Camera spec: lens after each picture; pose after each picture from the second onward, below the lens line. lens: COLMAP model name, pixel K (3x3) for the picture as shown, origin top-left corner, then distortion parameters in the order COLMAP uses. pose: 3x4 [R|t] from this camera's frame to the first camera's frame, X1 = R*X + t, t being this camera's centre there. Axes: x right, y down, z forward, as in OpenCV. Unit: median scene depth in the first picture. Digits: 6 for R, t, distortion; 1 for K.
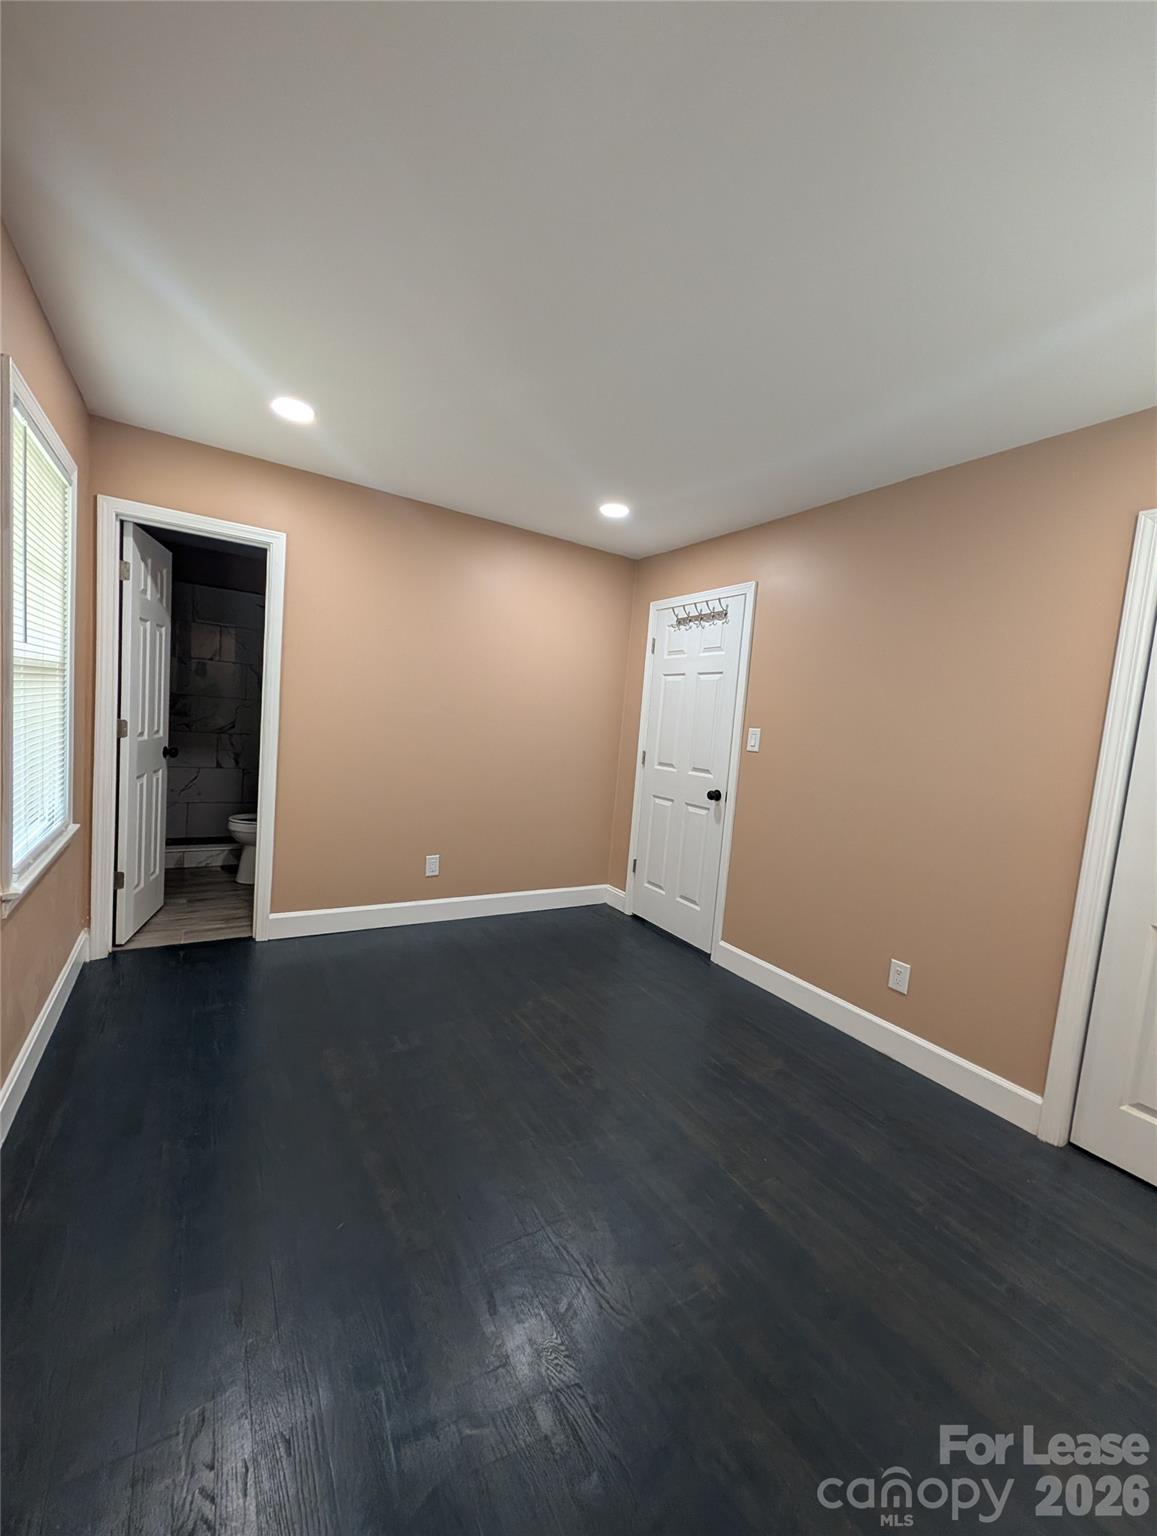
lens RADIAL K [[586.4, 0, 585.4], [0, 586.4, 770.6], [0, 0, 1]] dist [0.003563, 0.000860]
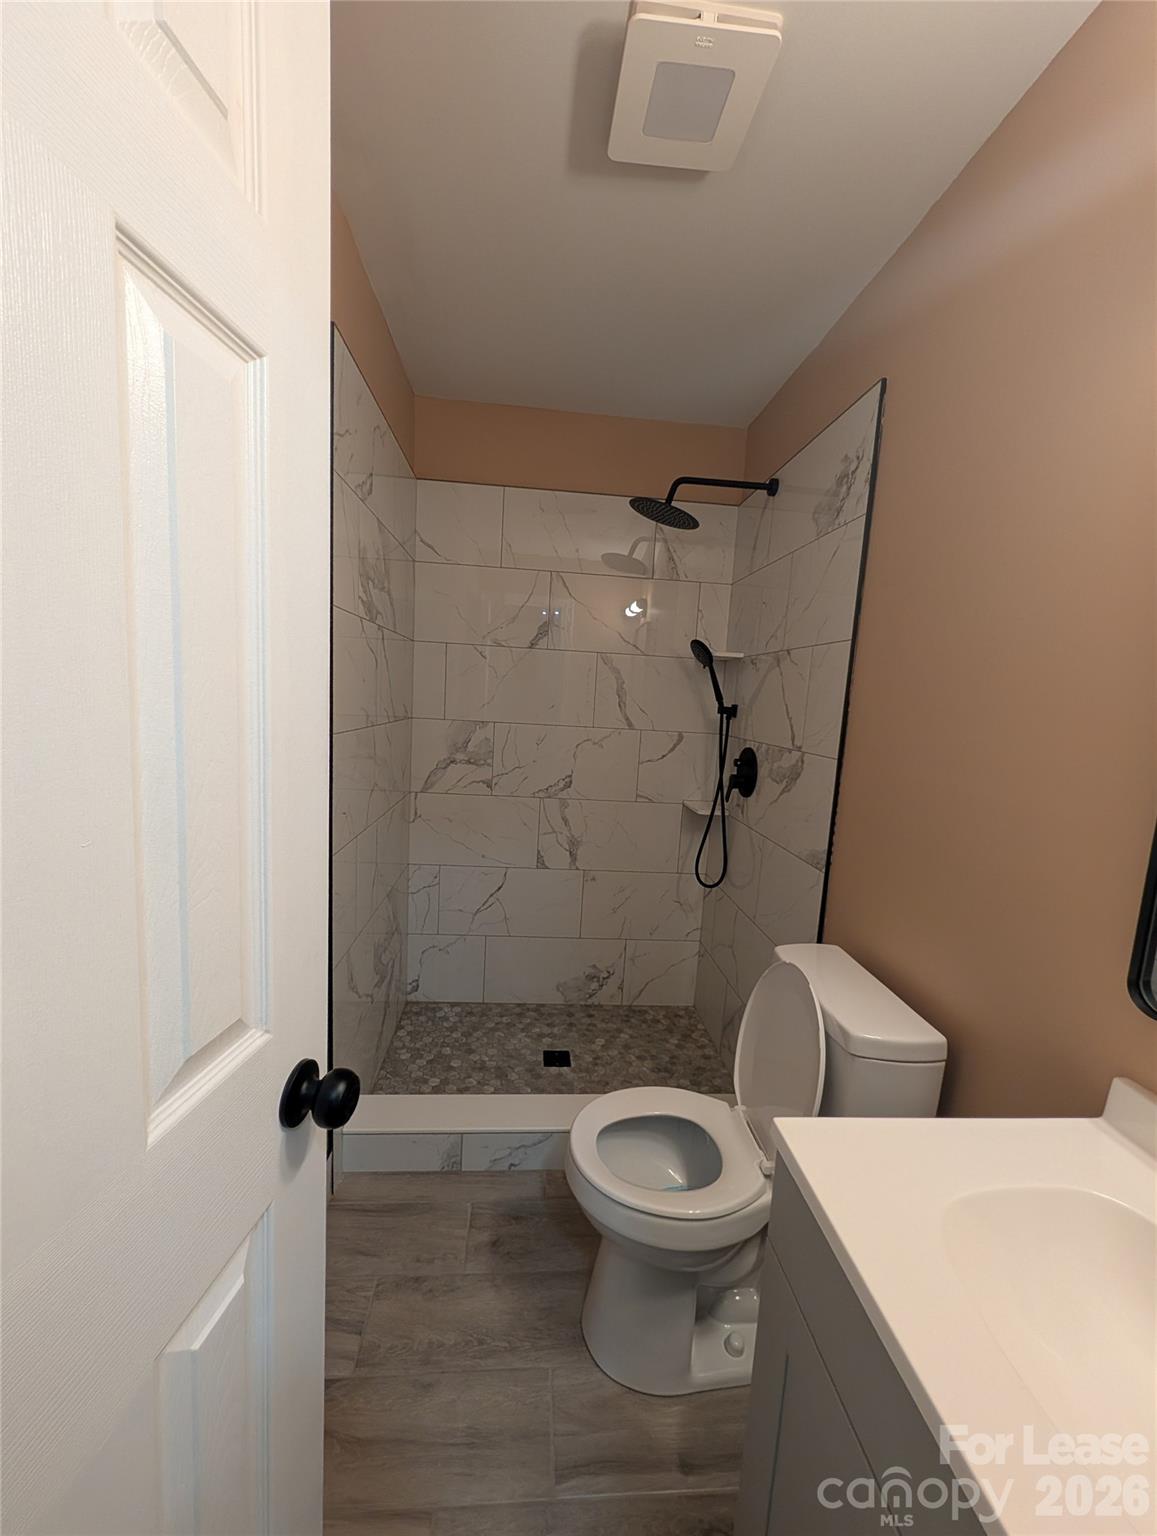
lens RADIAL K [[586.4, 0, 573.0], [0, 586.4, 773.4], [0, 0, 1]] dist [0.003563, 0.000860]
pose [[0.878009, 0.023300, -0.478076, -0.371210], [-0.020030, 0.999728, 0.011937, -0.090128], [0.478224, -0.000905, 0.878237, 0.587242]]
